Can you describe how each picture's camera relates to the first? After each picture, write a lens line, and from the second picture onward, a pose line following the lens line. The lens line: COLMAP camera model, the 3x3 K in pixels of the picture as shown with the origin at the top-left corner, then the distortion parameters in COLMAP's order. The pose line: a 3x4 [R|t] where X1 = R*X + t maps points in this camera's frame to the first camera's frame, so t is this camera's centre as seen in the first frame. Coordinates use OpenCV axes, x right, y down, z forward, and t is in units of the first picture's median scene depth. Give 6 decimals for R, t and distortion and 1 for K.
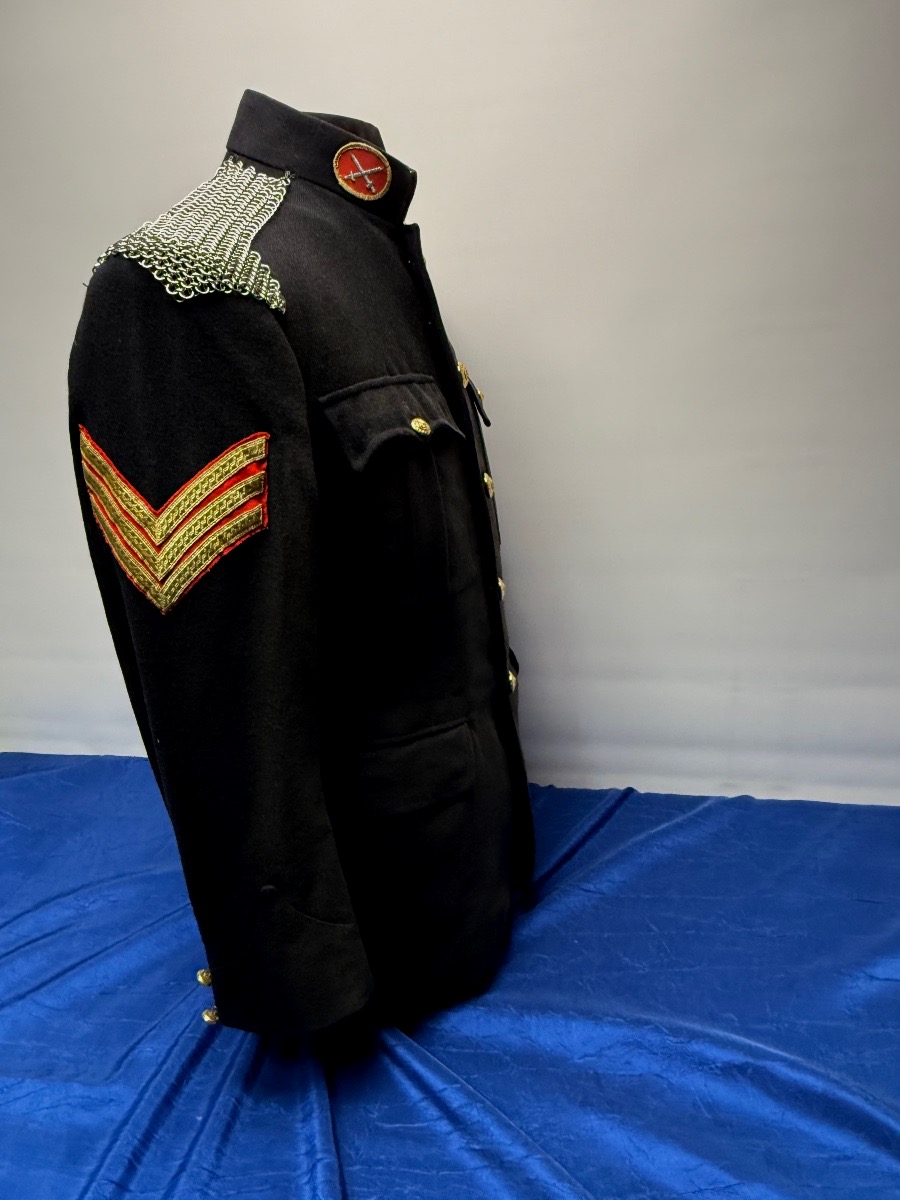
lens RADIAL K [[814.6, 0, 450.0], [0, 814.6, 600.0], [0, 0, 1]] dist [0.000699, -0.001570]
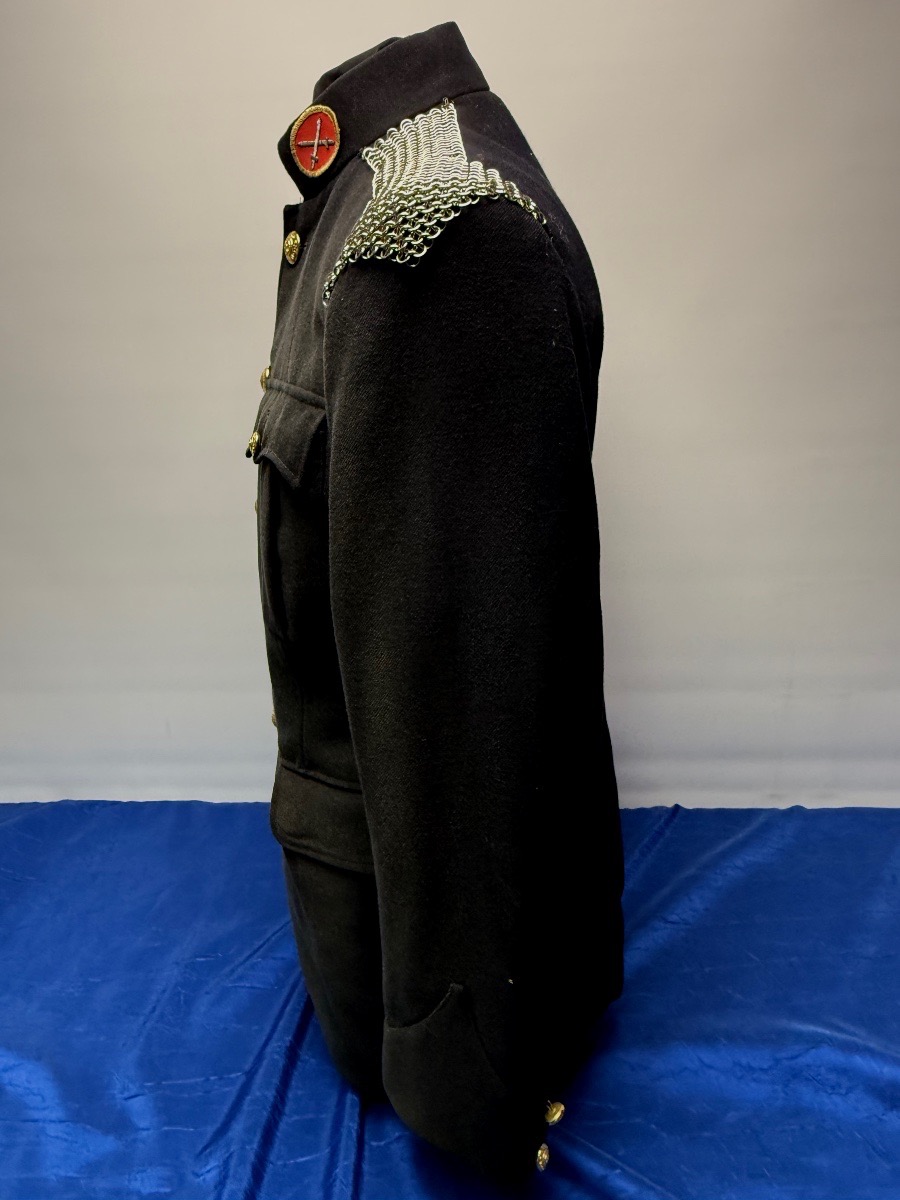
lens RADIAL K [[814.6, 0, 450.0], [0, 814.6, 600.0], [0, 0, 1]] dist [0.000699, -0.001570]
pose [[0.981616, -0.007448, 0.190720, -0.227078], [0.009678, 0.999895, -0.010763, 0.001411], [-0.190620, 0.012411, 0.981585, 0.127383]]
